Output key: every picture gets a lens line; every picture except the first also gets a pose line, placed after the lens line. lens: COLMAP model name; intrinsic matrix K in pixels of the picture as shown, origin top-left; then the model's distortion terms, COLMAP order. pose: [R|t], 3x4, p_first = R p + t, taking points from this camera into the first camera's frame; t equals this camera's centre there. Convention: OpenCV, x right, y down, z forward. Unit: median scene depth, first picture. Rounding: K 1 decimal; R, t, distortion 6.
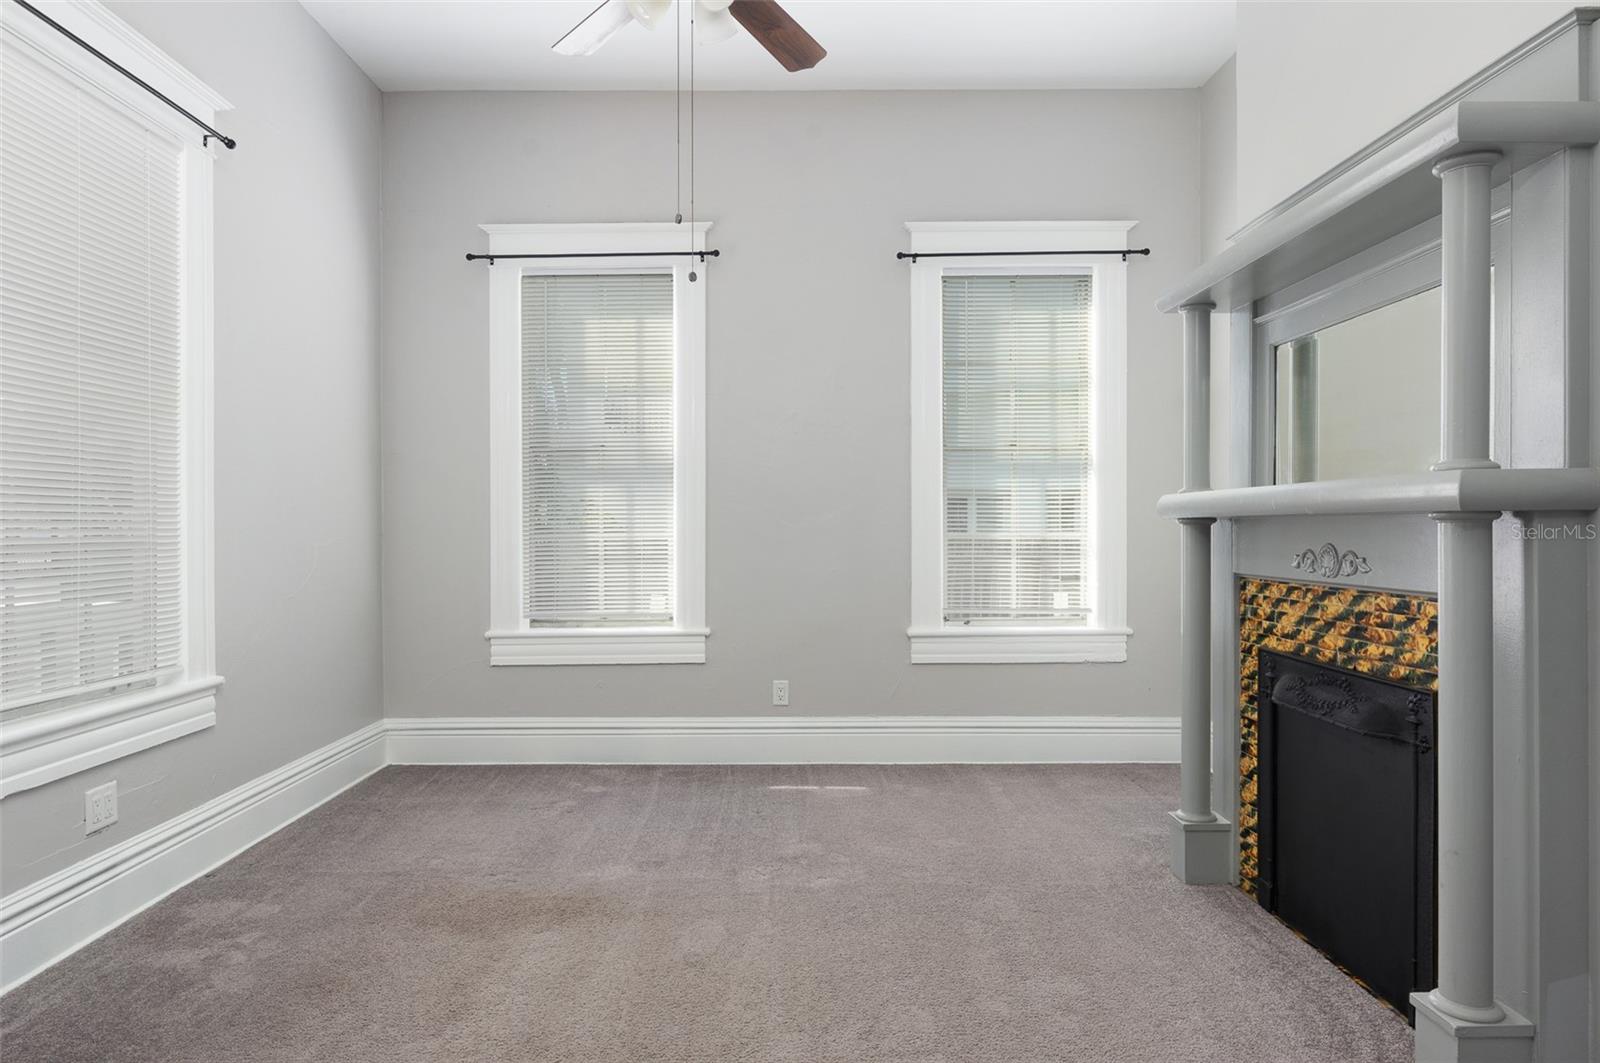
lens RADIAL K [[941.3, 0, 790.1], [0, 941.3, 526.6], [0, 0, 1]] dist [-0.001957, 0.000495]
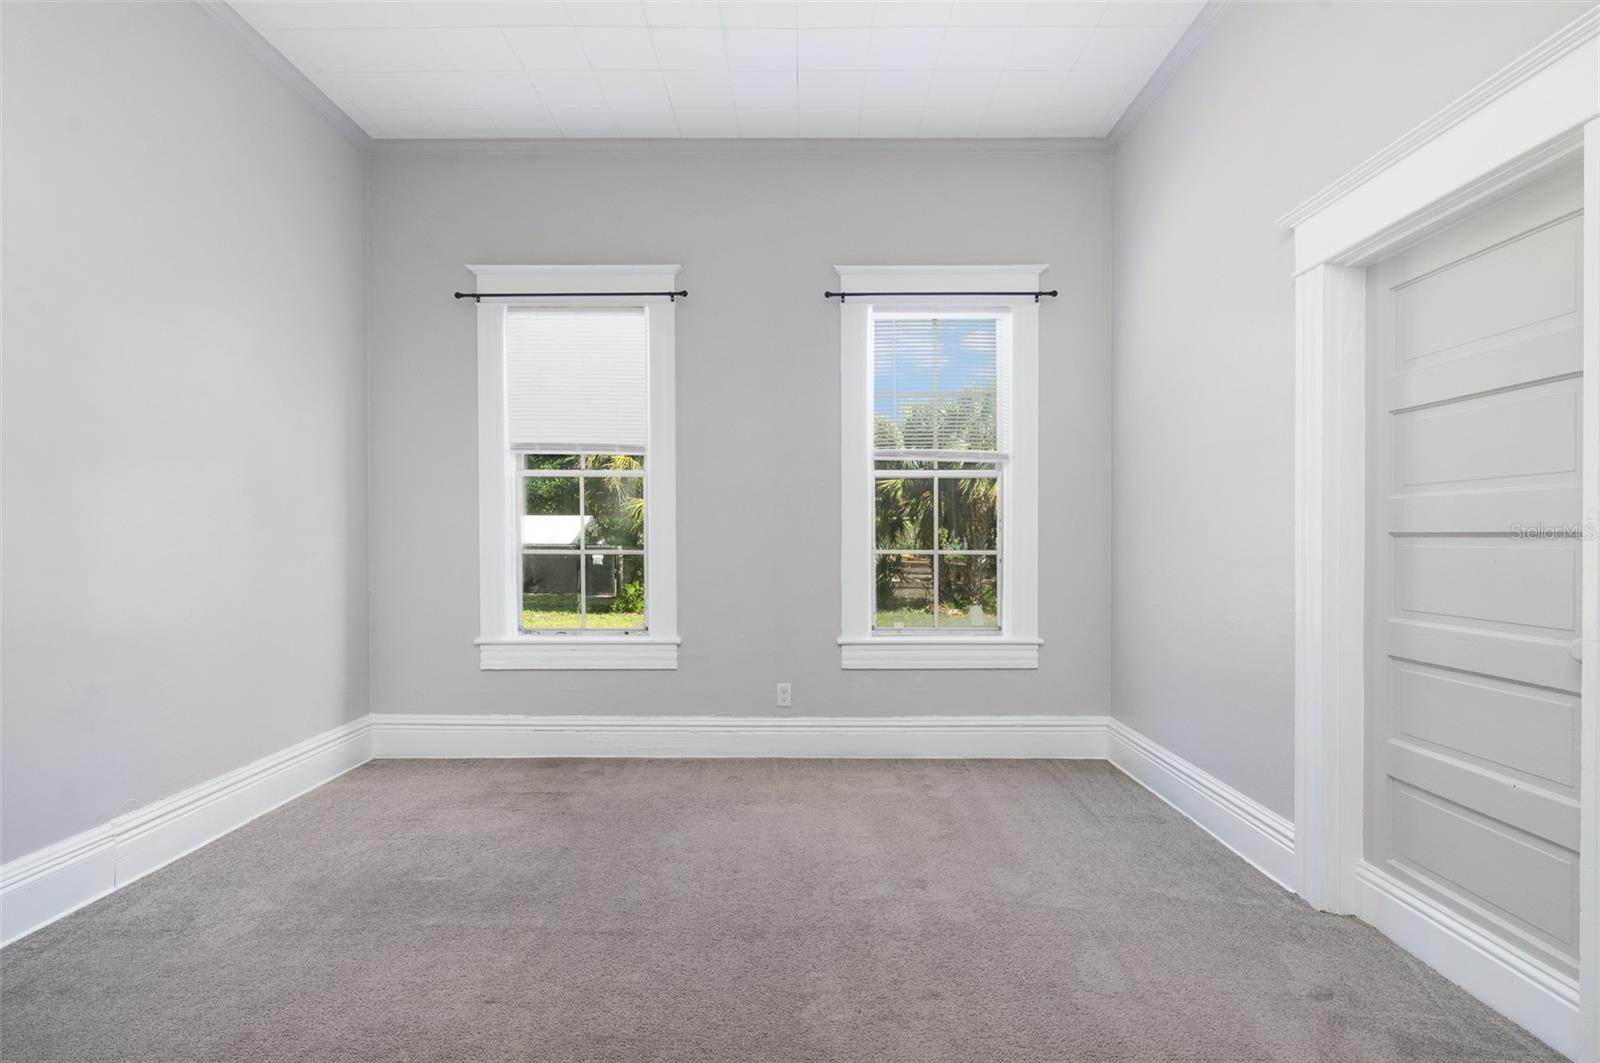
lens RADIAL K [[853.7, 0, 783.1], [0, 853.7, 566.7], [0, 0, 1]] dist [0.017036, 0.000607]
pose [[0.999891, 0.008277, -0.012248, 0.127352], [-0.007954, 0.999627, 0.026122, -0.000636], [0.012460, -0.026022, 0.999584, 0.000613]]
